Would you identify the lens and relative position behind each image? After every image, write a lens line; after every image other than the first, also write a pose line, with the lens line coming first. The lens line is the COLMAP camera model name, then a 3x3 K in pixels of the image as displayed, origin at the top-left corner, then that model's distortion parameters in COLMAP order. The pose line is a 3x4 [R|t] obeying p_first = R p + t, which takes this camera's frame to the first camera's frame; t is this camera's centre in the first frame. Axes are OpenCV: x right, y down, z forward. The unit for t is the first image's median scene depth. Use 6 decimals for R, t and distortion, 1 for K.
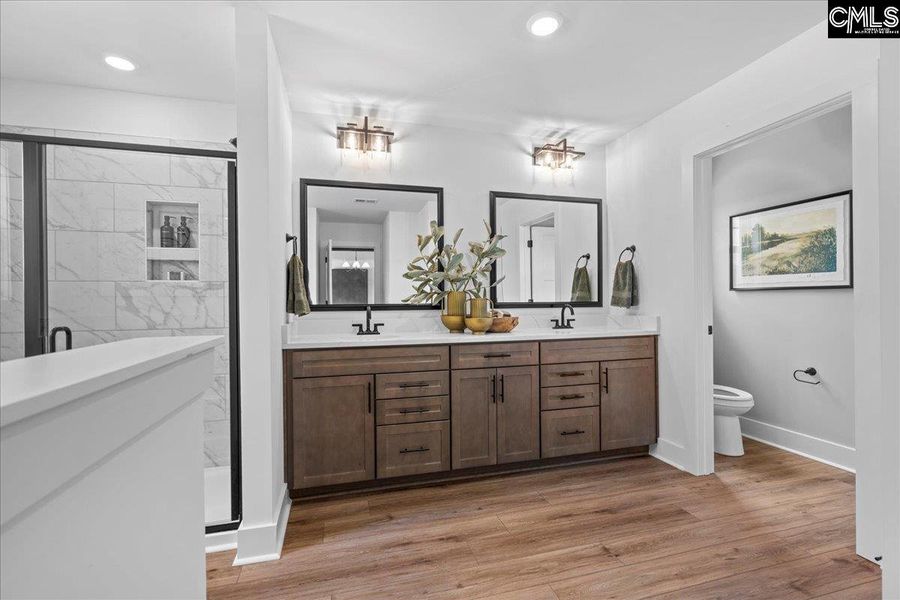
lens RADIAL K [[406.3, 0, 447.6], [0, 406.3, 302.8], [0, 0, 1]] dist [-0.007728, 0.001072]
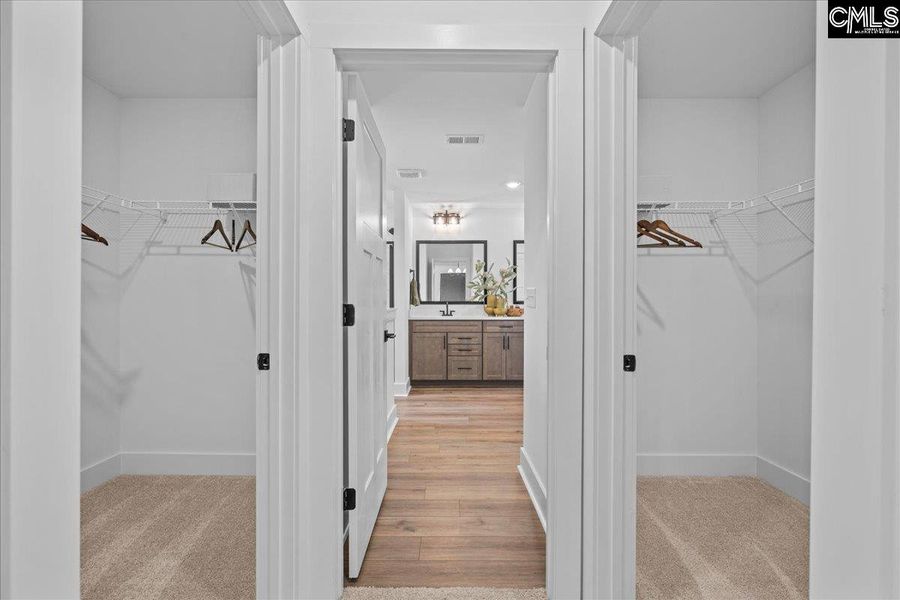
lens RADIAL K [[409.0, 0, 447.9], [0, 409.0, 300.3], [0, 0, 1]] dist [0.001159, 0.000004]
pose [[0.962596, 0.007755, -0.270828, 0.395897], [-0.007992, 0.999968, 0.000229, -0.000694], [0.270822, 0.001944, 0.962628, -1.062554]]
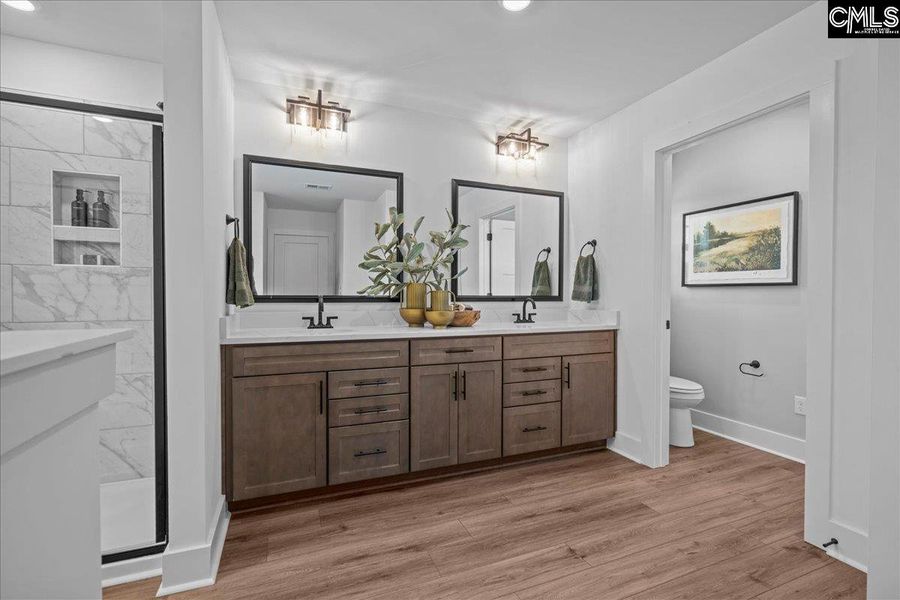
lens RADIAL K [[406.3, 0, 449.7], [0, 406.3, 301.3], [0, 0, 1]] dist [-0.007728, 0.001072]
pose [[0.993172, 0.009869, 0.116244, -0.012097], [-0.011073, 0.999891, 0.009718, 0.005069], [-0.116135, -0.010938, 0.993173, 0.056964]]
